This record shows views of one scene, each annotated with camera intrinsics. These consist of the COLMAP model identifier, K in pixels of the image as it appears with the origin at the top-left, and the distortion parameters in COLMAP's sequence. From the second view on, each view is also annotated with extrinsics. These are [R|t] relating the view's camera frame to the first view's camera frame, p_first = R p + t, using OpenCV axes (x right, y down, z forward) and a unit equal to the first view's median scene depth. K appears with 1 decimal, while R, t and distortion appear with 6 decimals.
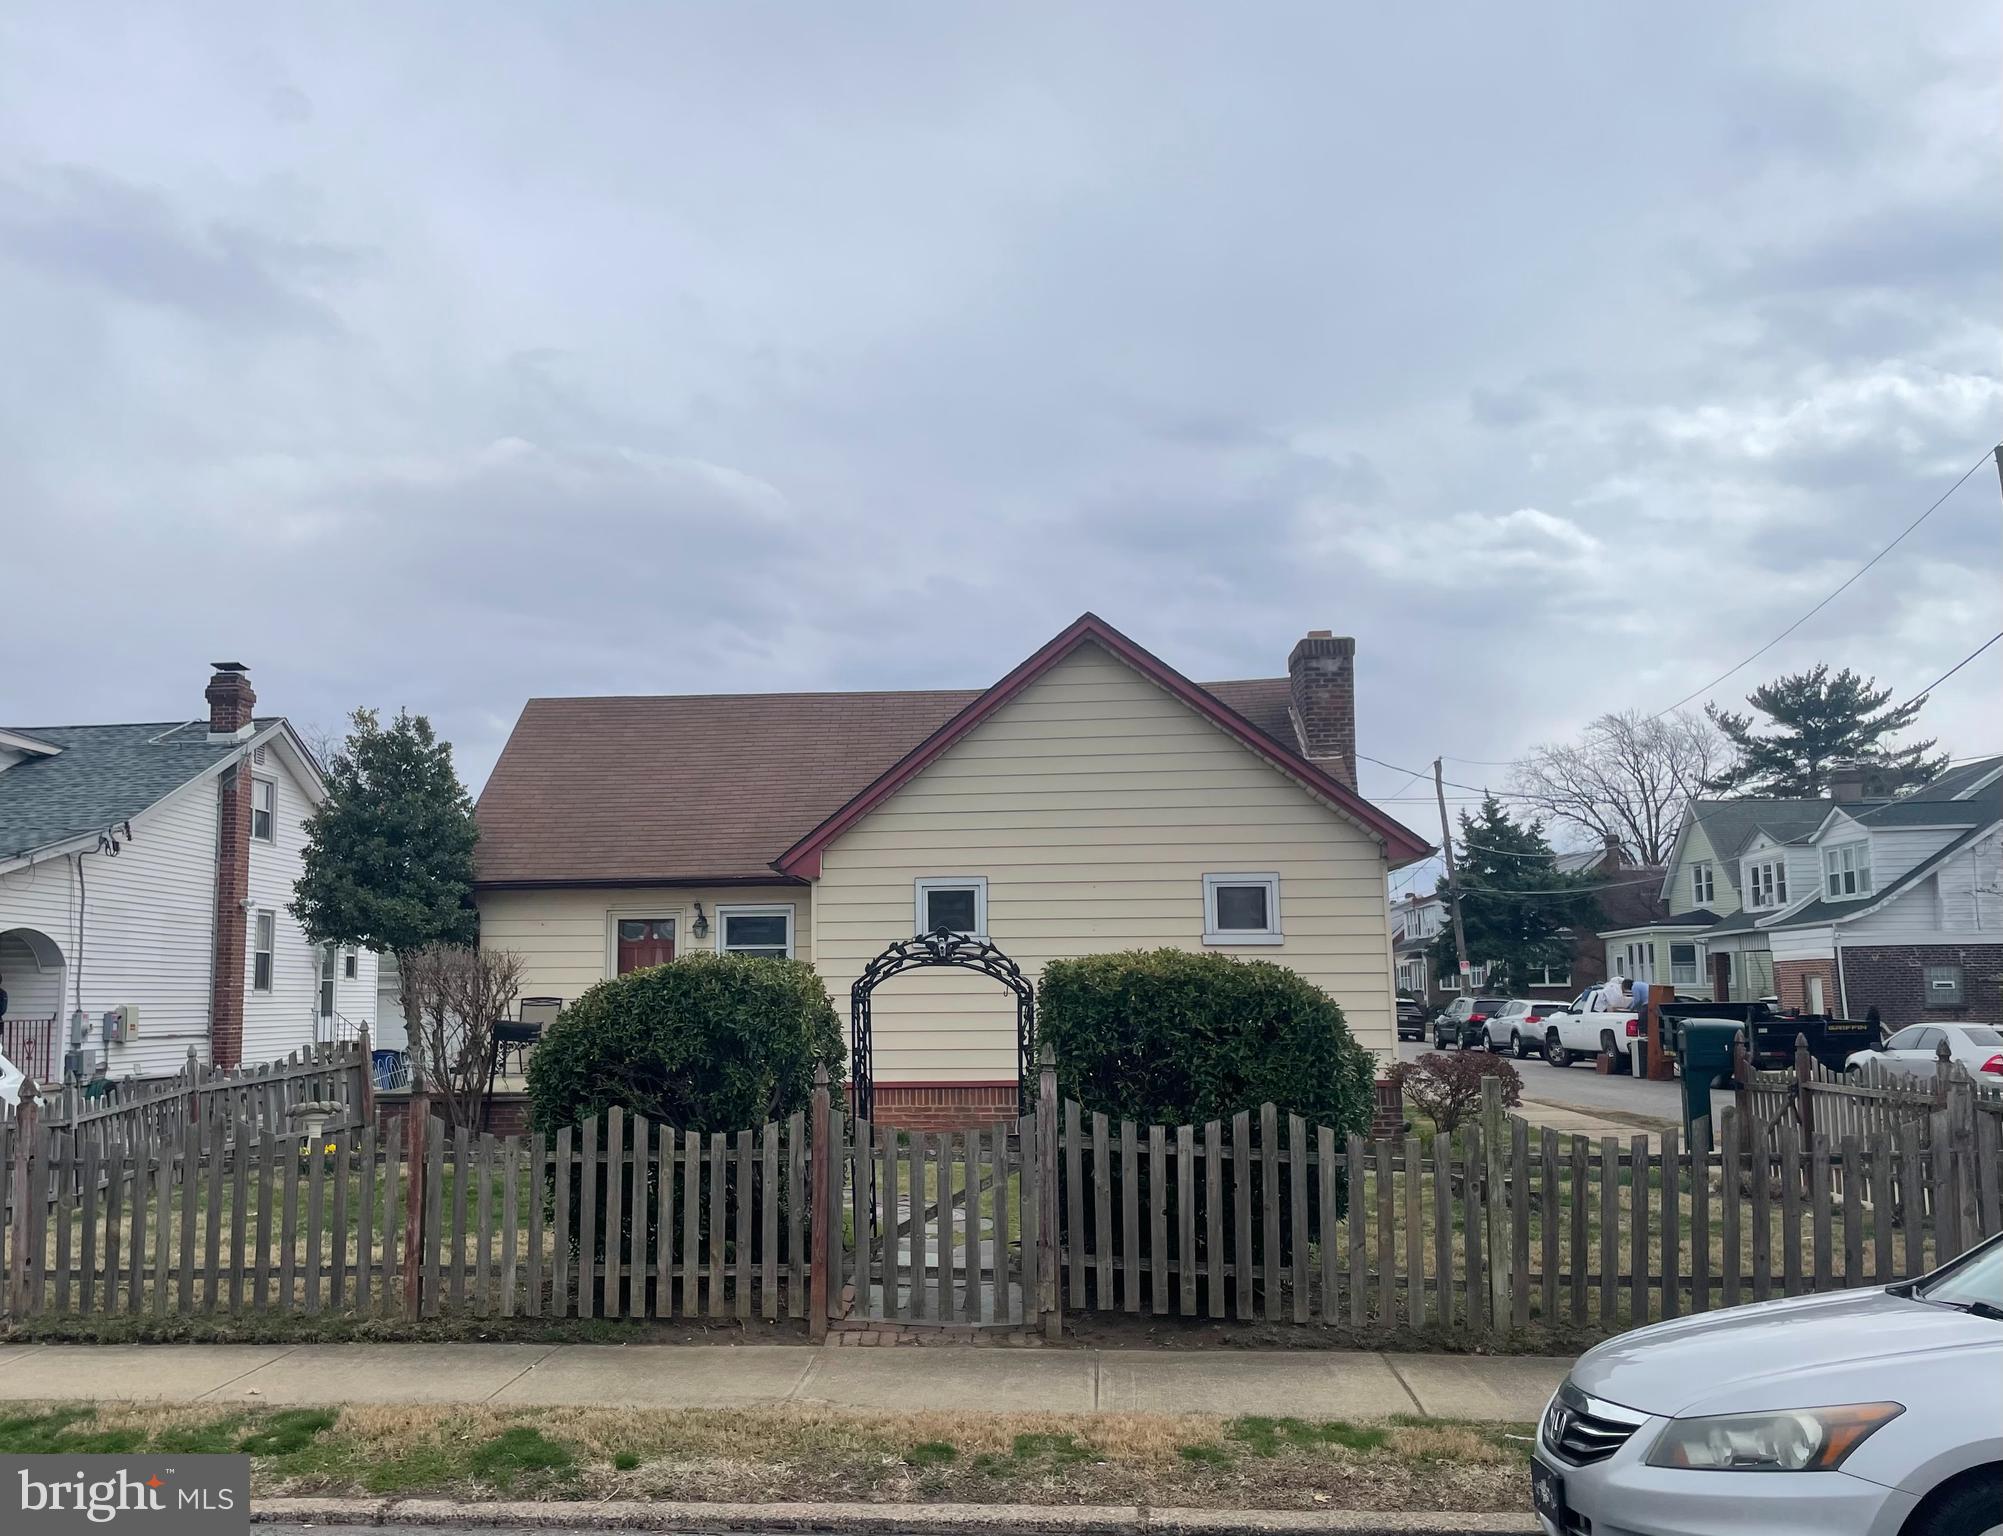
lens RADIAL K [[1832.1, 0, 886.8], [0, 1832.1, 775.3], [0, 0, 1]] dist [0.044965, 0.000000]
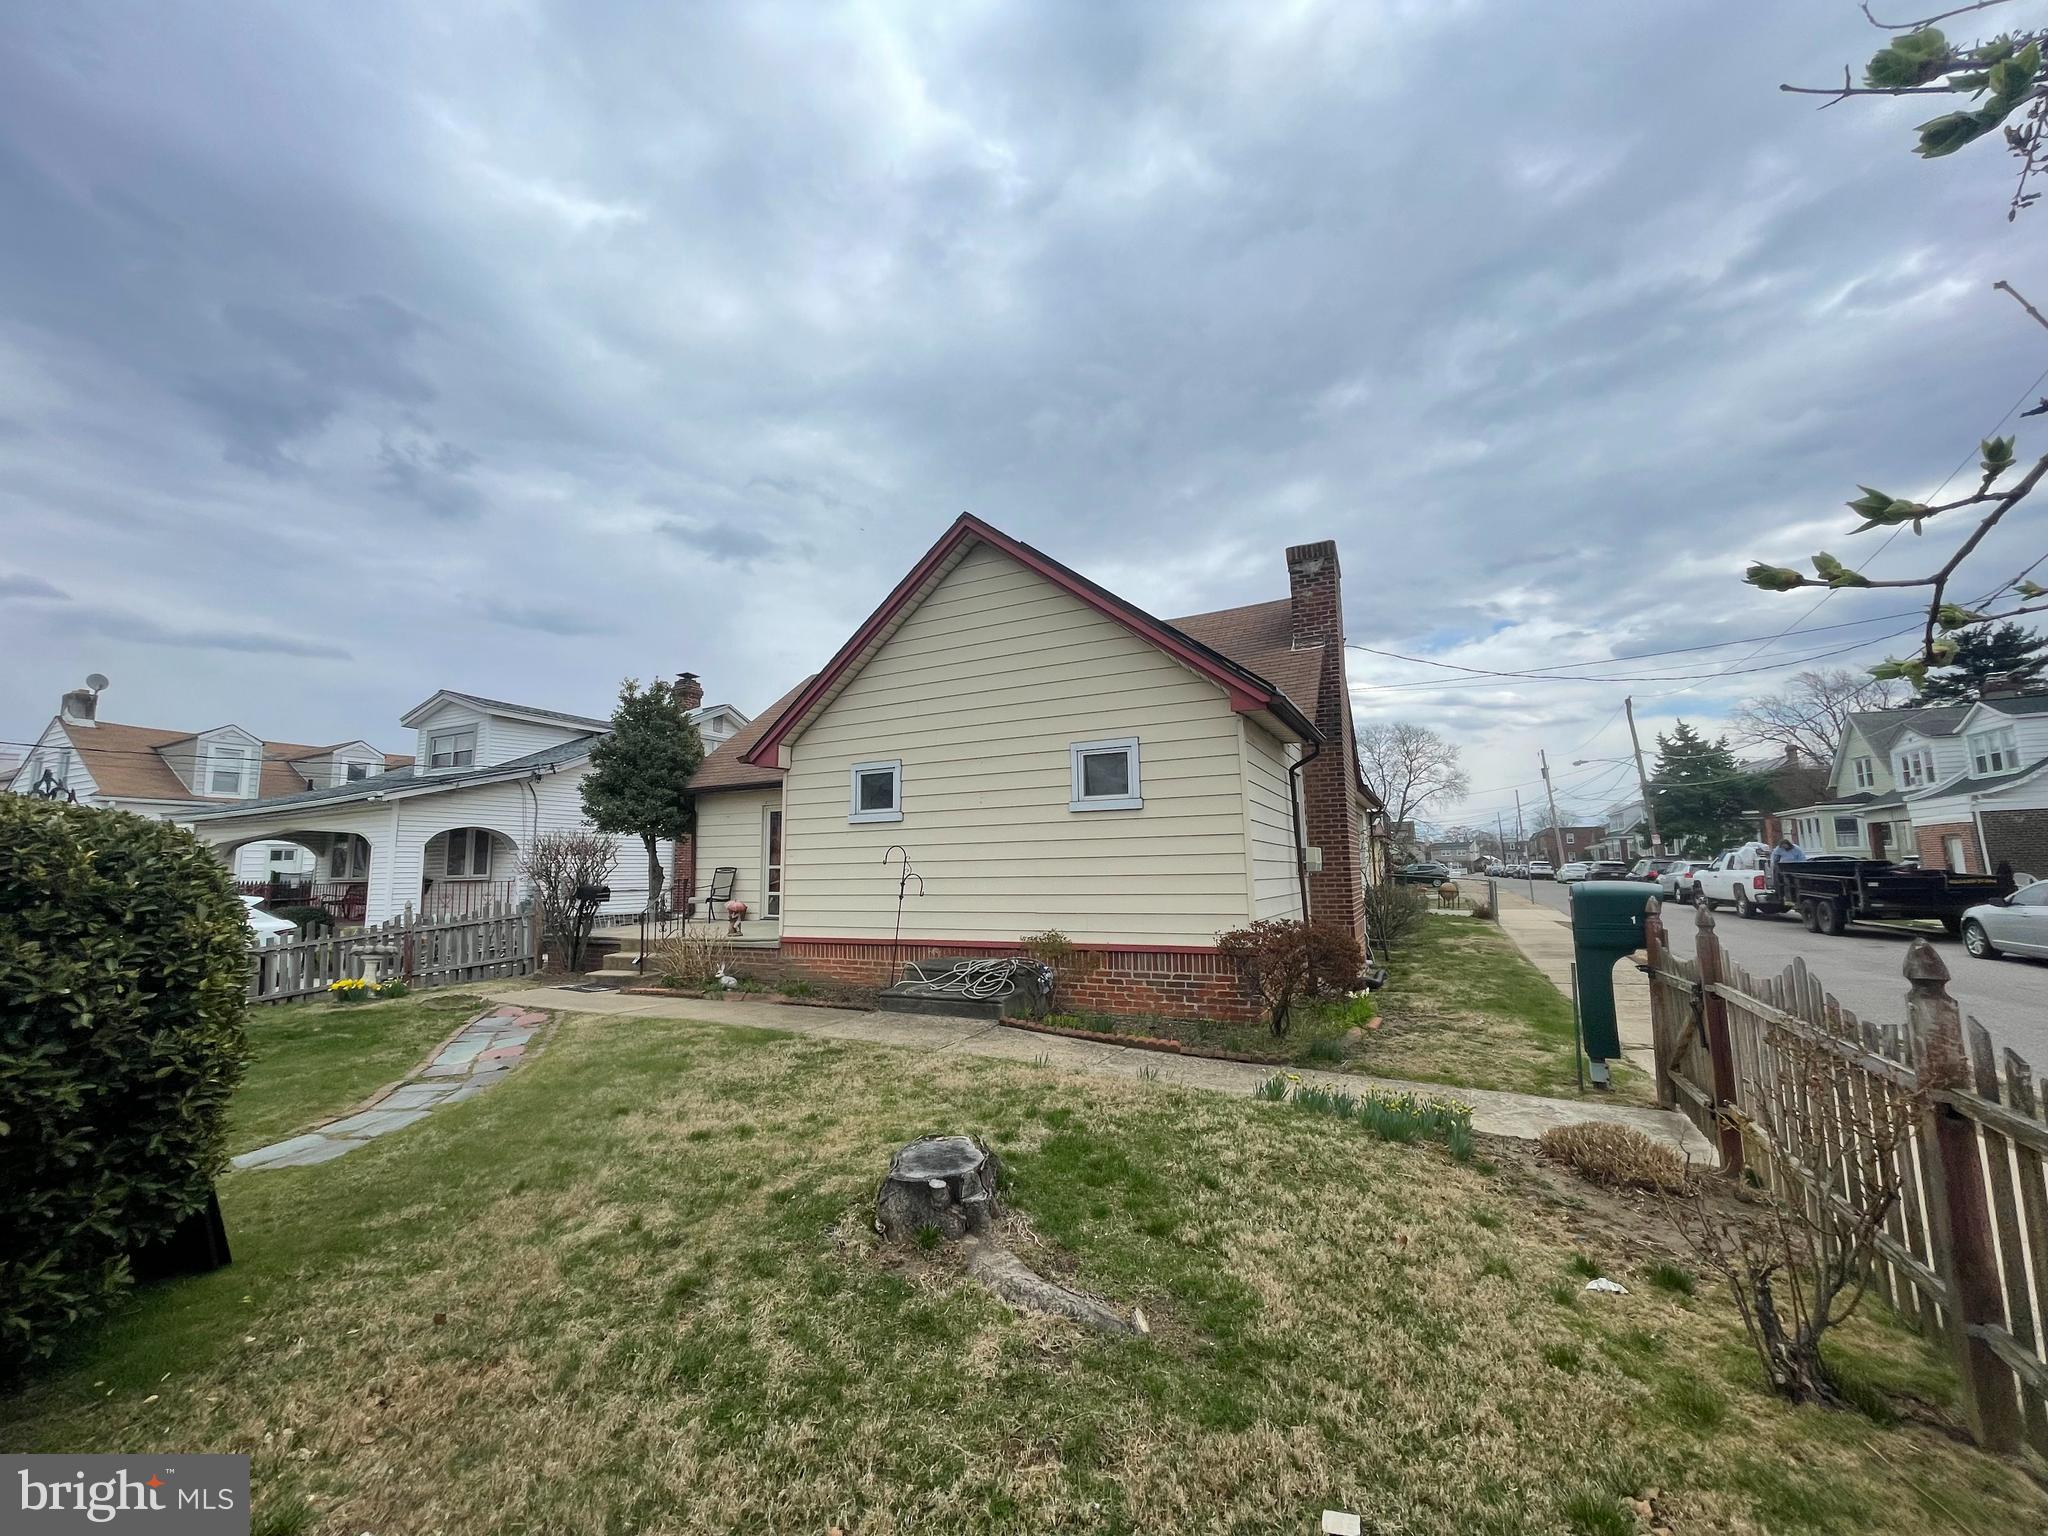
lens RADIAL K [[860.6, 0, 1011.2], [0, 860.6, 773.2], [0, 0, 1]] dist [-0.005776, 0.000761]
pose [[0.920946, -0.049795, -0.386496, 0.136206], [0.055304, 0.998465, 0.003140, 0.027678], [0.385746, -0.024267, 0.922286, 0.224191]]
